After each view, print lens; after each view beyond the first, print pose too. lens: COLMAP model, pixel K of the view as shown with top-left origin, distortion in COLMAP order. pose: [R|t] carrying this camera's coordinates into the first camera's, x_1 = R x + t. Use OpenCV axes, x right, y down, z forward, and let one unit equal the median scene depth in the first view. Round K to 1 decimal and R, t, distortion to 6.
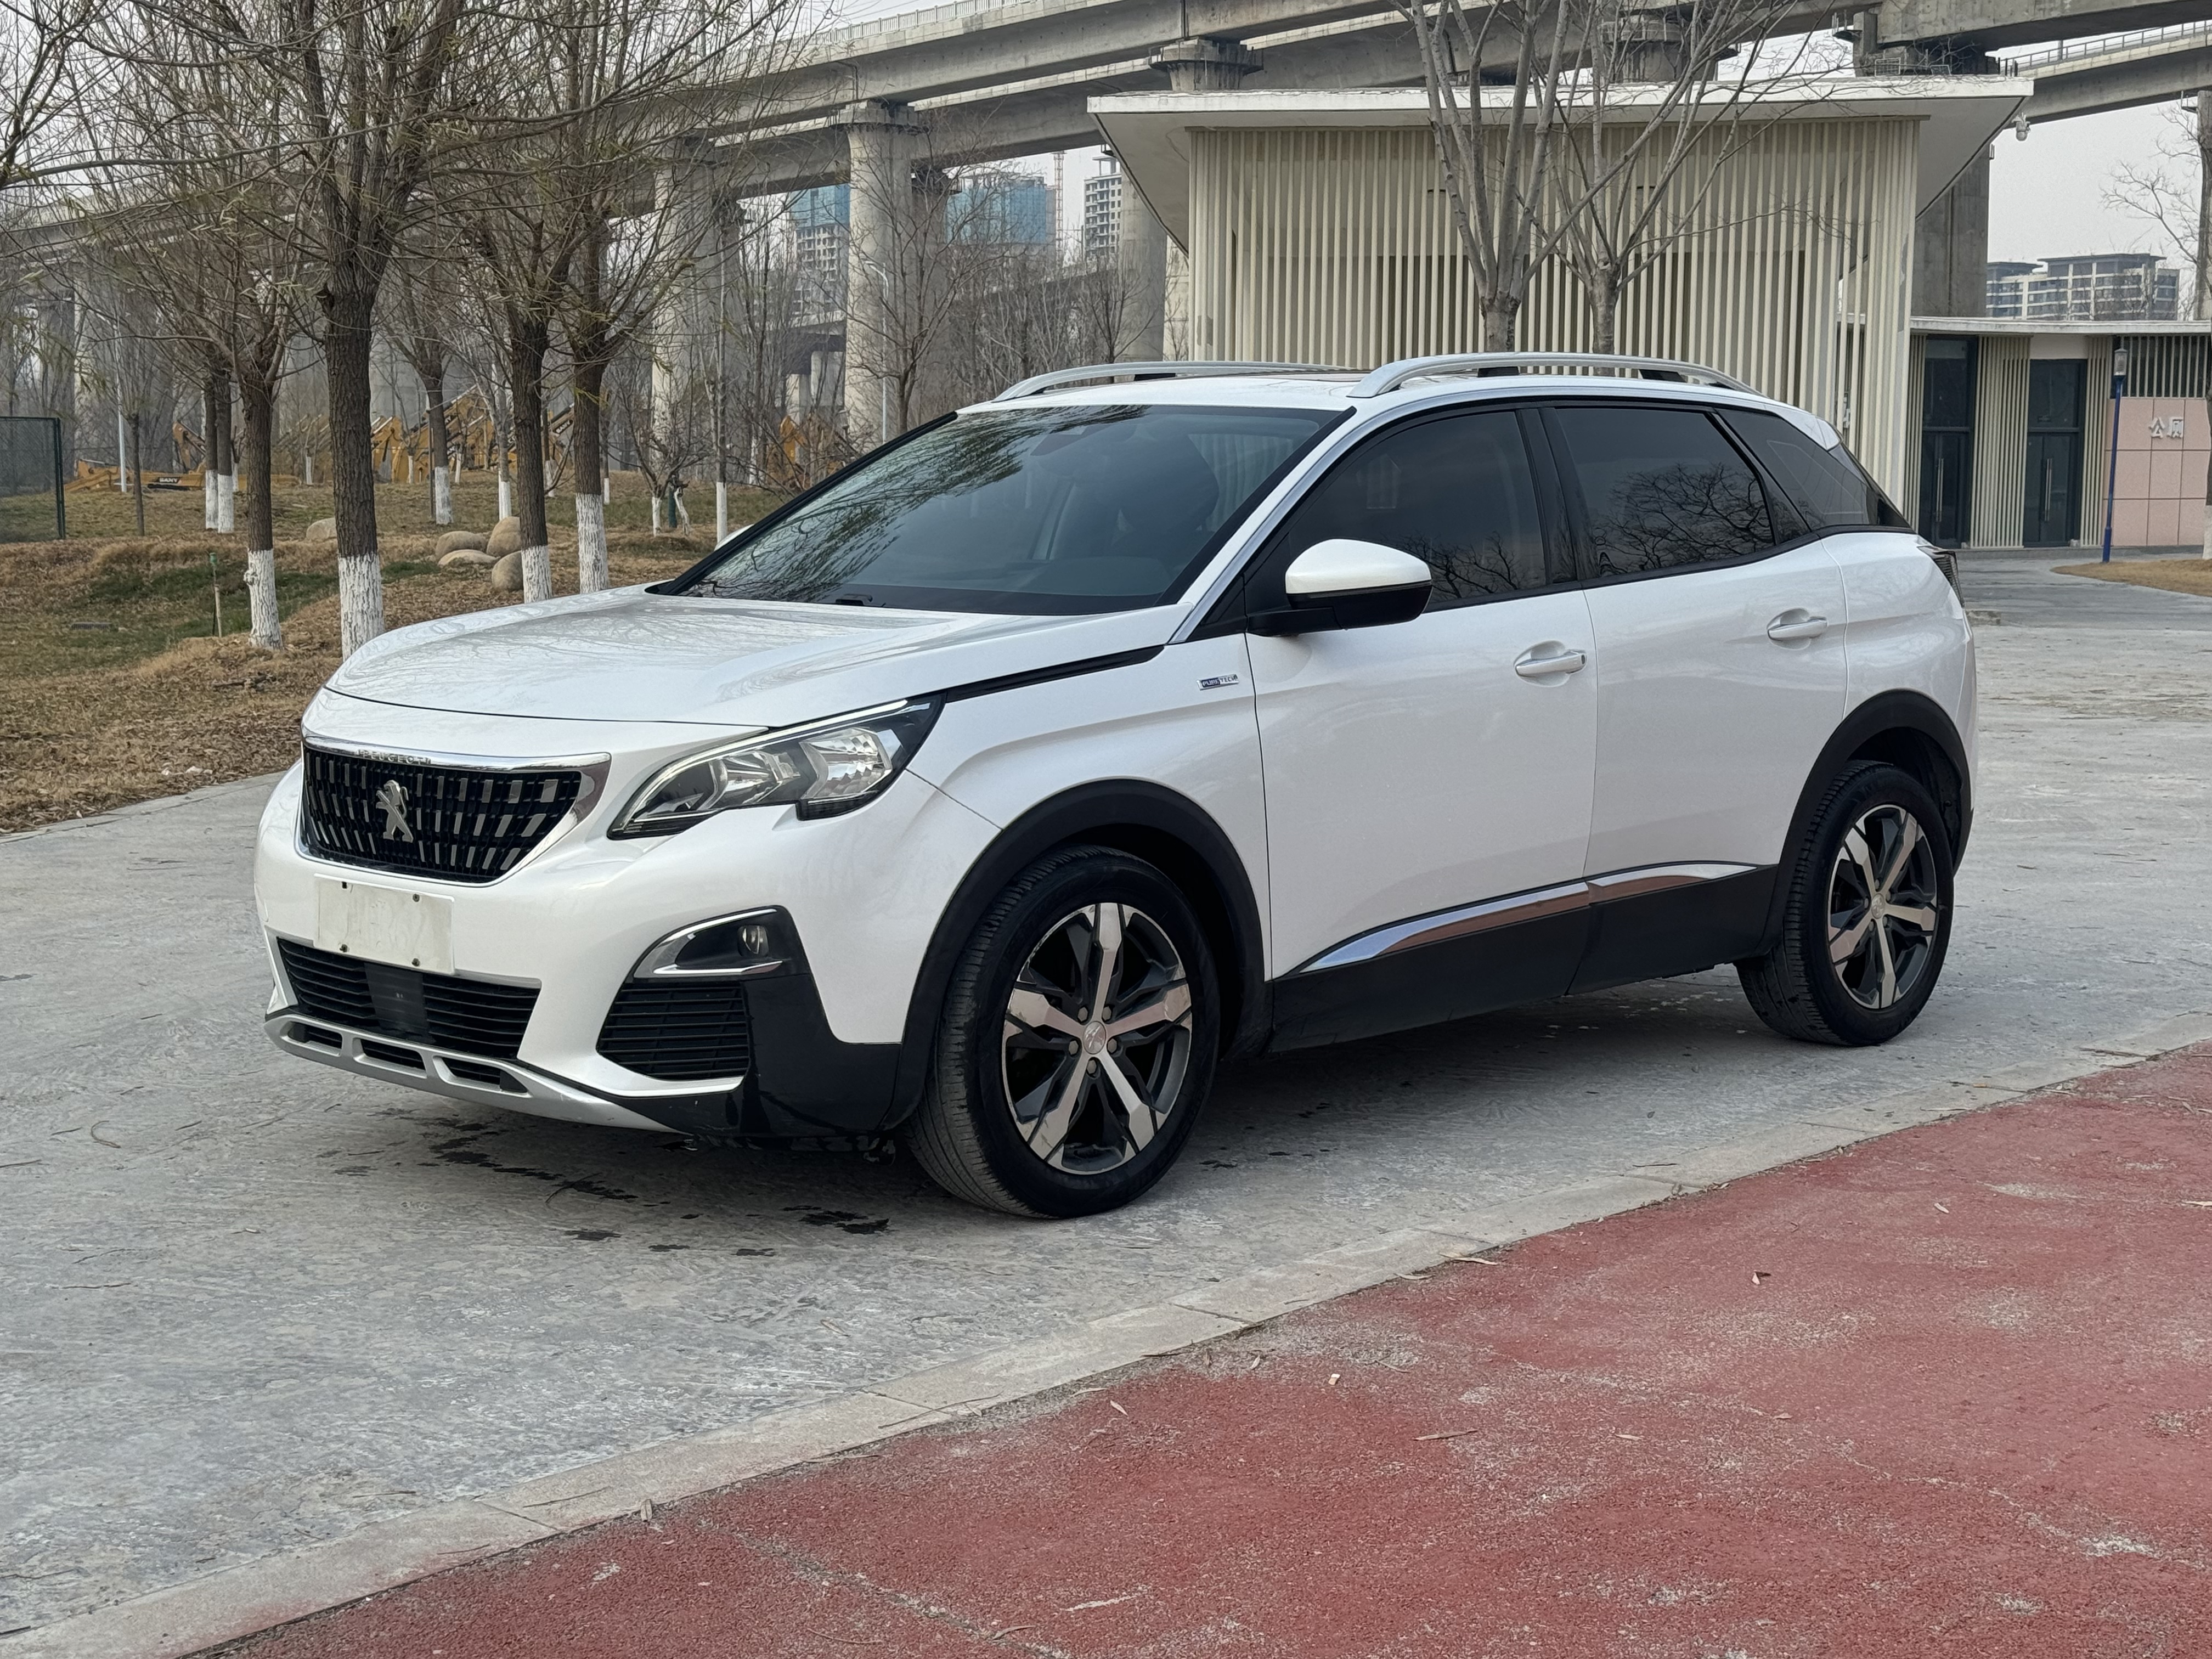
lens RADIAL K [[3140.2, 0, 1106.0], [0, 3140.2, 829.5], [0, 0, 1]] dist [0.091525, -0.052546]
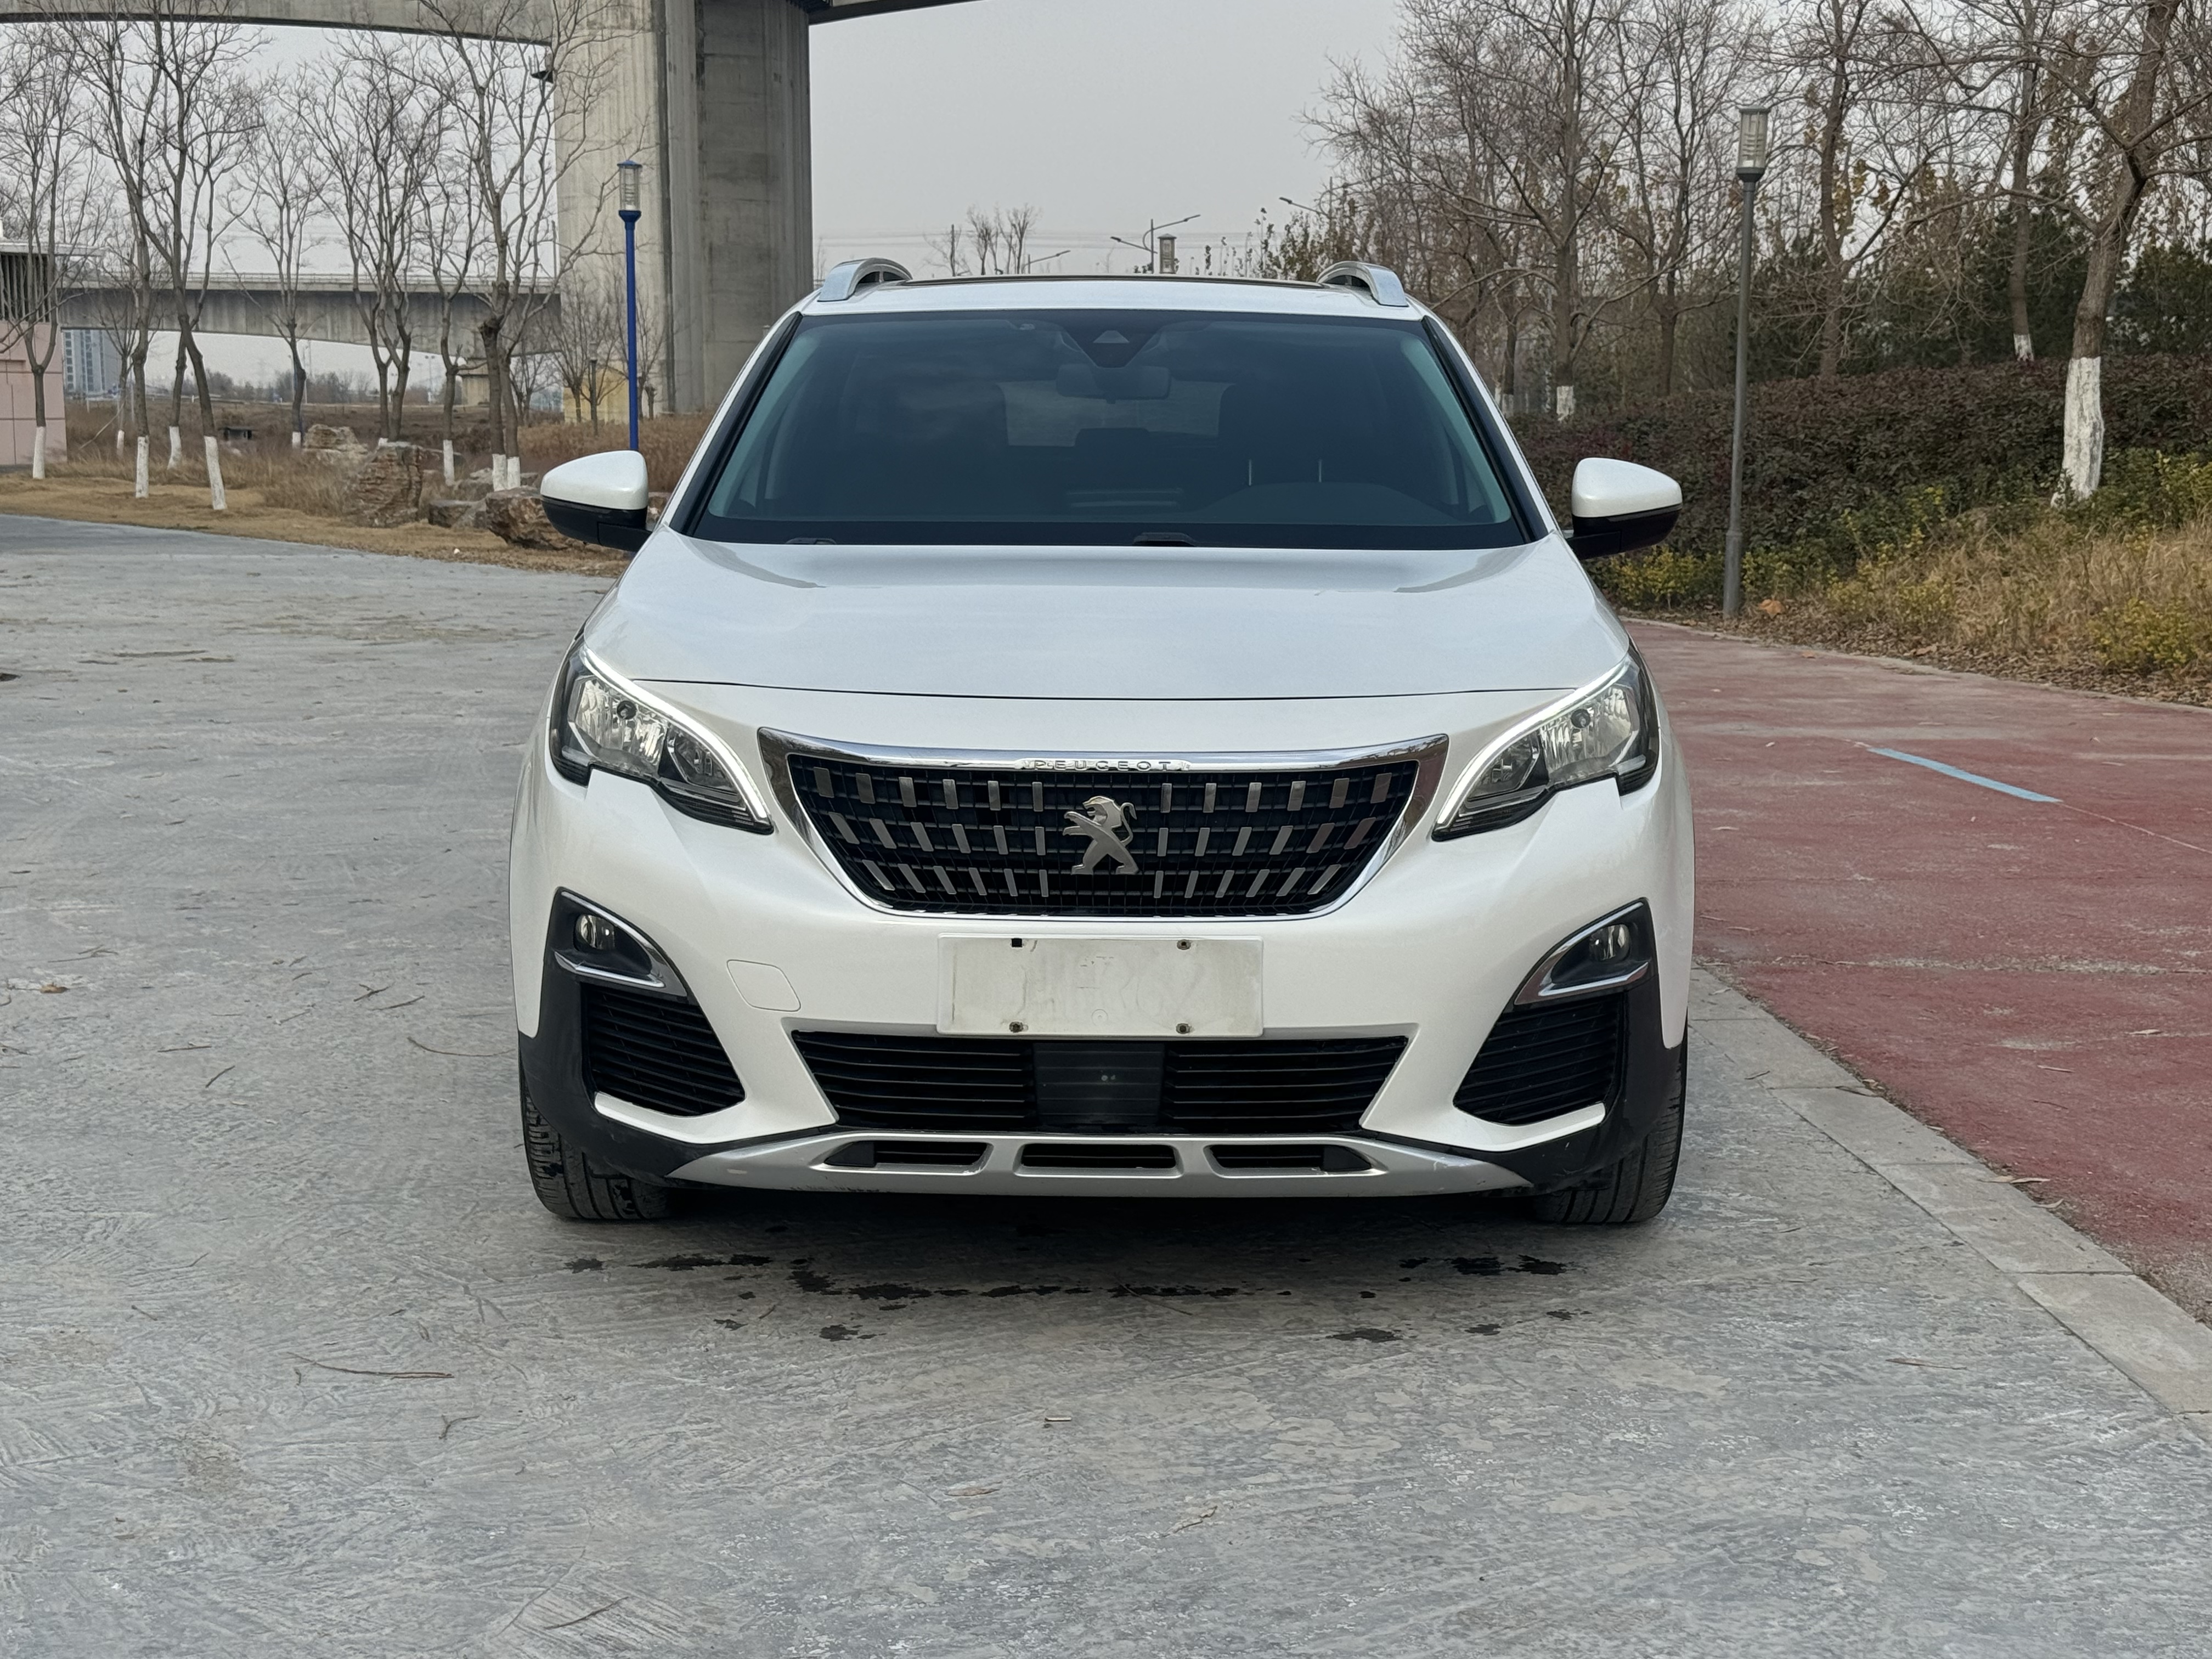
lens RADIAL K [[3140.2, 0, 1106.0], [0, 3140.2, 829.5], [0, 0, 1]] dist [0.091525, -0.052546]
pose [[0.732596, -0.091978, 0.674420, -0.741154], [0.078320, 0.995638, 0.050710, -0.045982], [-0.676143, 0.015670, 0.736604, 0.449218]]
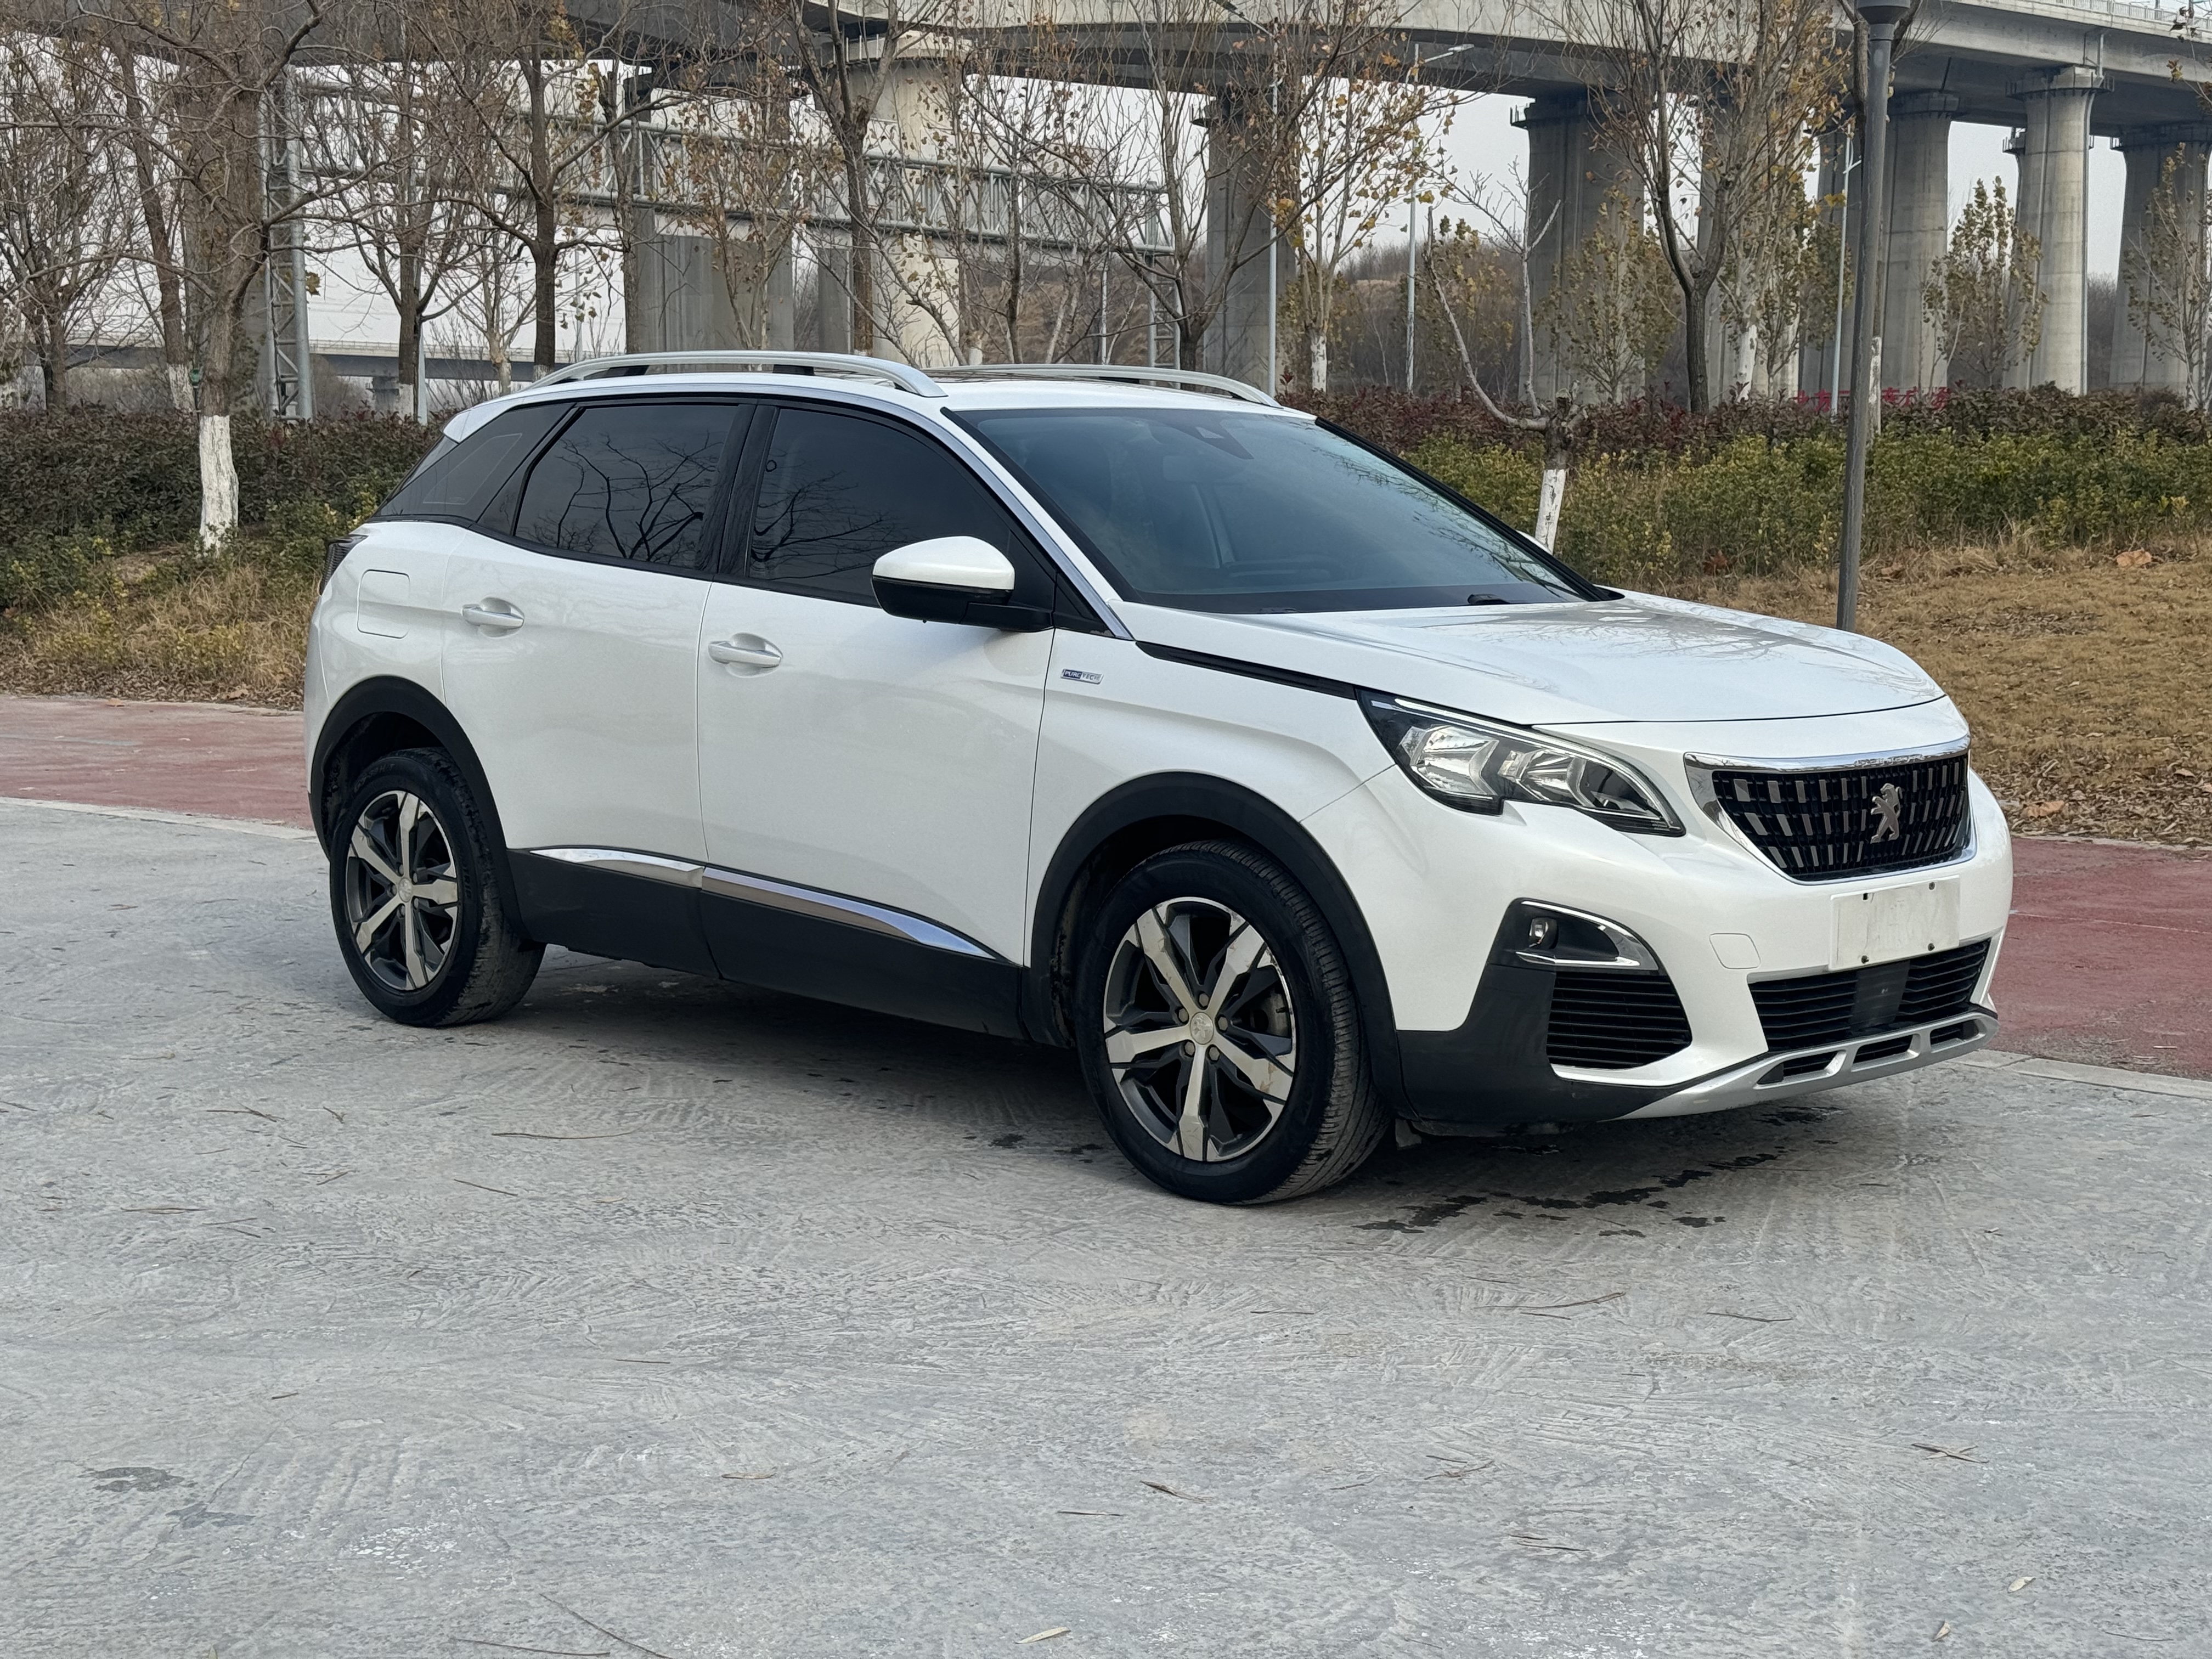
lens RADIAL K [[3091.4, 0, 1106.0], [0, 3091.4, 829.5], [0, 0, 1]] dist [-0.017842, 0.006298]
pose [[0.069887, -0.124260, 0.989785, -1.255087], [0.114598, 0.986643, 0.115773, -0.147892], [-0.990951, 0.105336, 0.083194, 1.181643]]
